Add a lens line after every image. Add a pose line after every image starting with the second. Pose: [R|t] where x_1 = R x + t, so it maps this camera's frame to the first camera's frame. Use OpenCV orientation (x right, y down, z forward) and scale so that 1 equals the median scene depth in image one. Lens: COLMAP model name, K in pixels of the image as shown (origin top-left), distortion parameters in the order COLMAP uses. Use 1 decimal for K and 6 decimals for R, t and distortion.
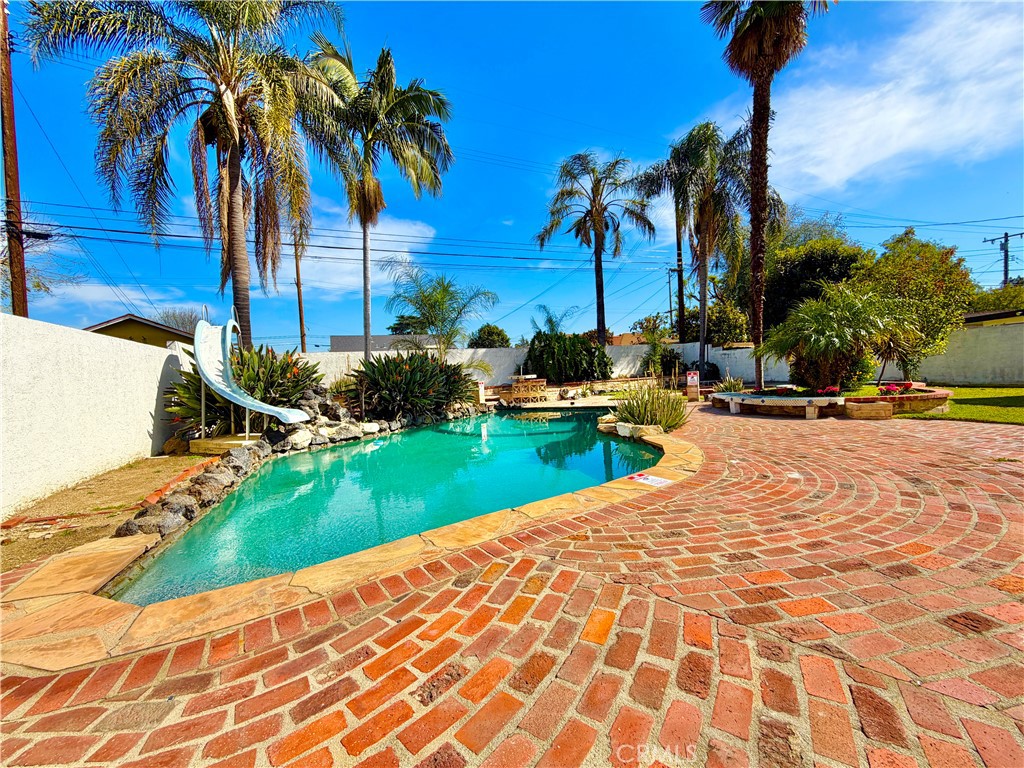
lens RADIAL K [[409.2, 0, 512.0], [0, 409.2, 384.0], [0, 0, 1]] dist [0.001088, -0.000109]
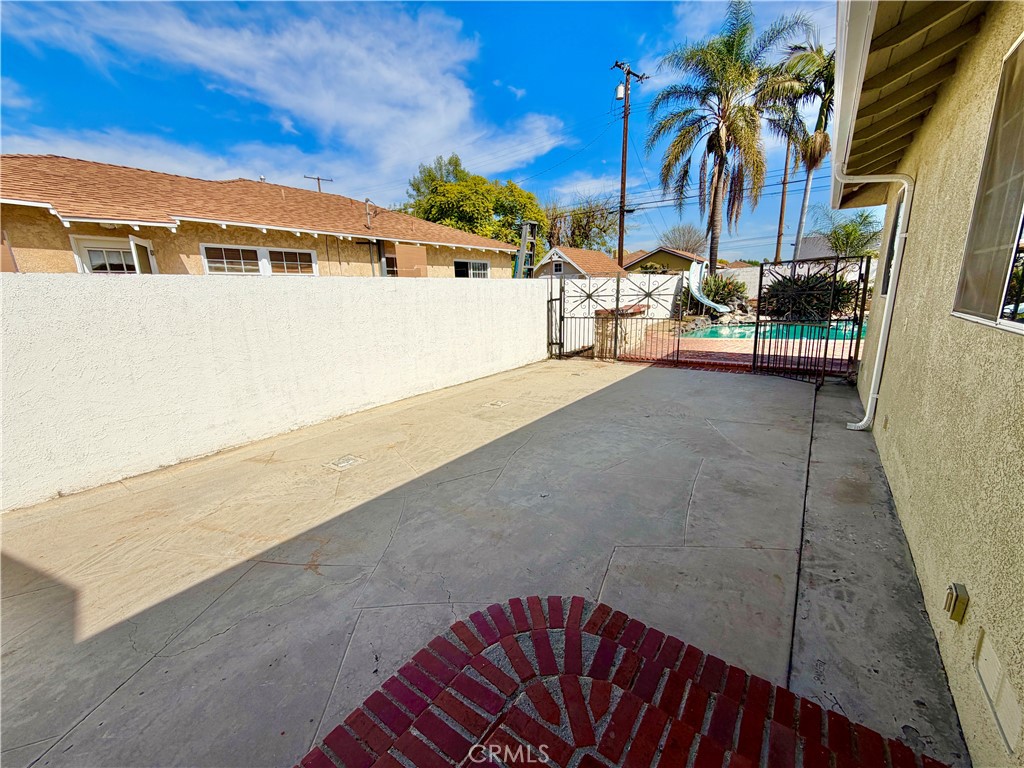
lens RADIAL K [[409.2, 0, 512.0], [0, 409.2, 384.0], [0, 0, 1]] dist [0.001088, -0.000109]
pose [[0.497586, 0.225979, -0.837461, 0.759583], [-0.014832, 0.967544, 0.252267, -0.063366], [0.867288, -0.113104, 0.484788, -1.003281]]
